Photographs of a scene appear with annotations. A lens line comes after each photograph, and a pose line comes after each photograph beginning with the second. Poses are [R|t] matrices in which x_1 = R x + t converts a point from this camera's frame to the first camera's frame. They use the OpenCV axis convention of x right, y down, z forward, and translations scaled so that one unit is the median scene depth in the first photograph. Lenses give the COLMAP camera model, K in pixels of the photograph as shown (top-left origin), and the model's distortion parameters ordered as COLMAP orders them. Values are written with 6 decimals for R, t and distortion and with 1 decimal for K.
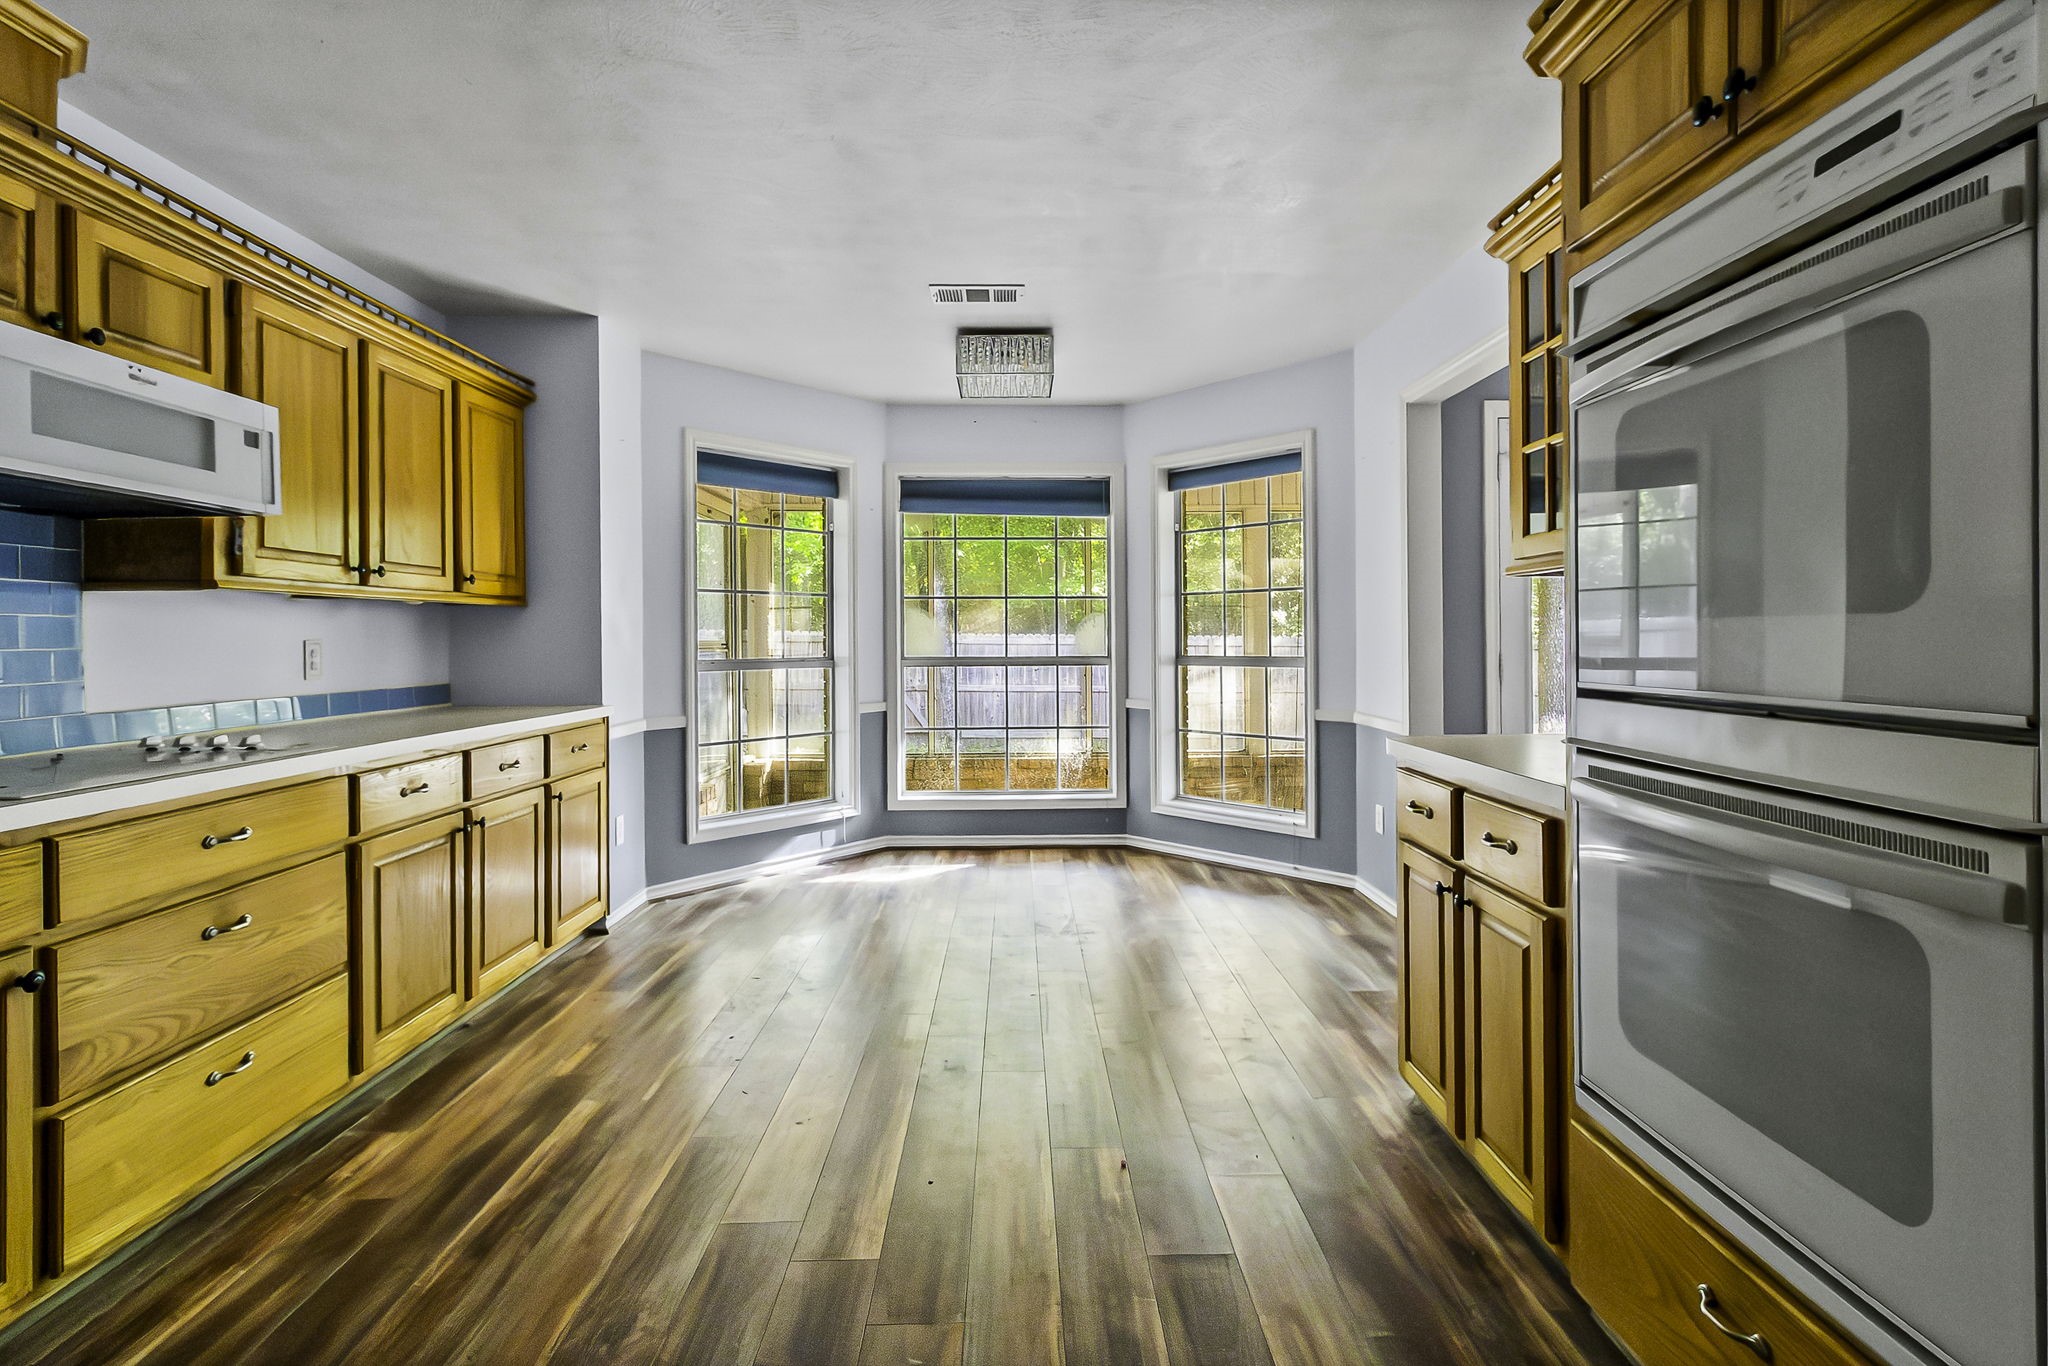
lens RADIAL K [[976.1, 0, 1029.2], [0, 976.1, 629.0], [0, 0, 1]] dist [0.000491, -0.000174]
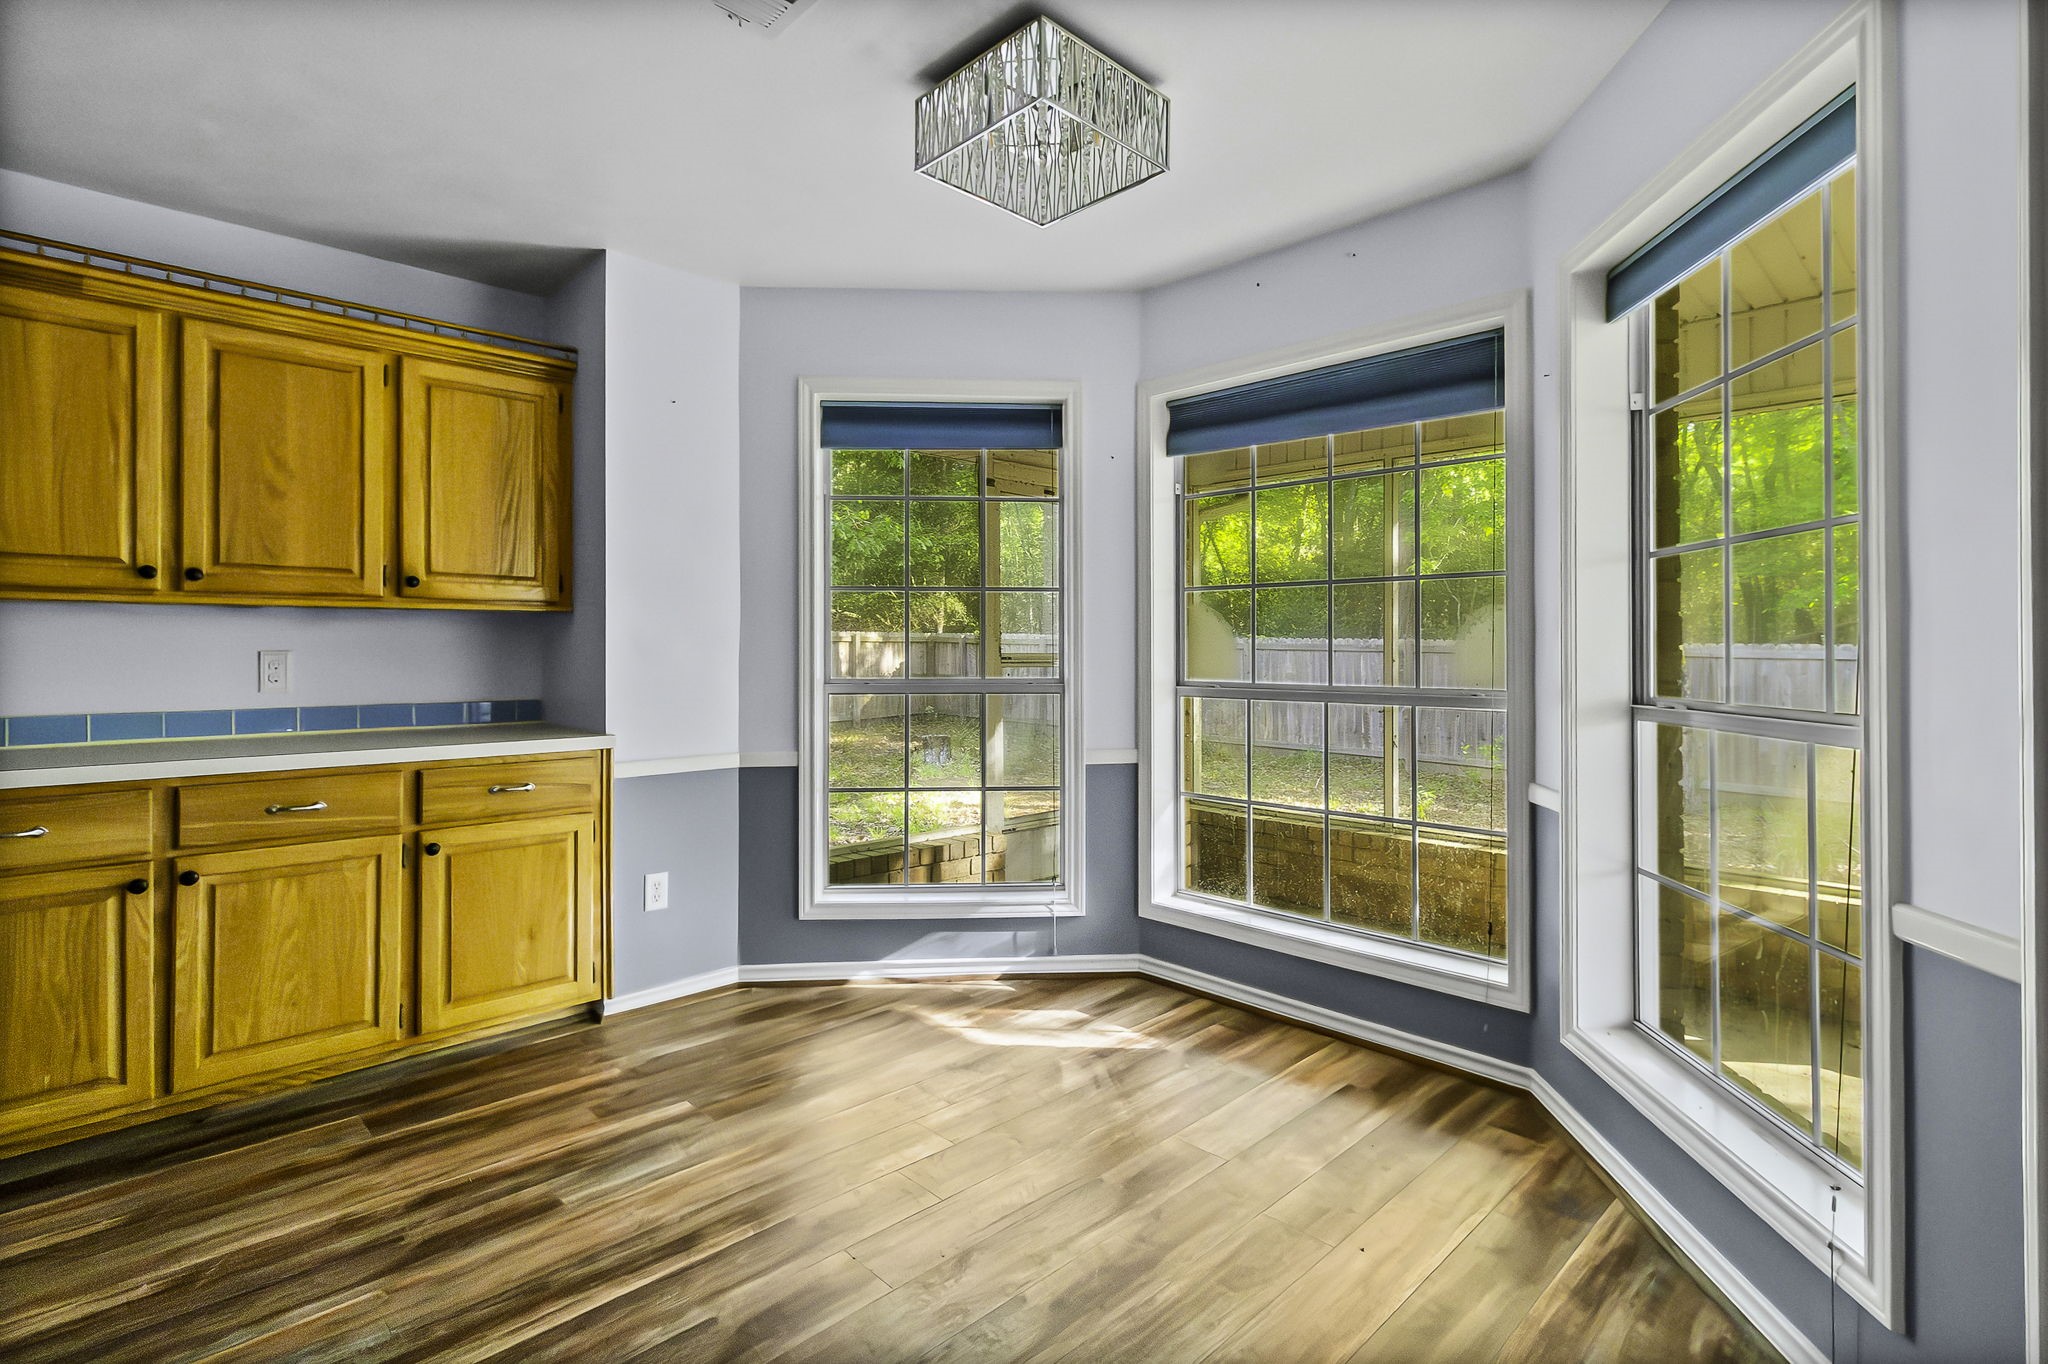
lens RADIAL K [[976.1, 0, 1029.2], [0, 976.1, 628.0], [0, 0, 1]] dist [0.000491, -0.000174]
pose [[0.687775, -0.006980, -0.725890, 0.330013], [0.003754, 0.999975, -0.006059, -0.002996], [0.725914, 0.001442, 0.687784, 0.596704]]
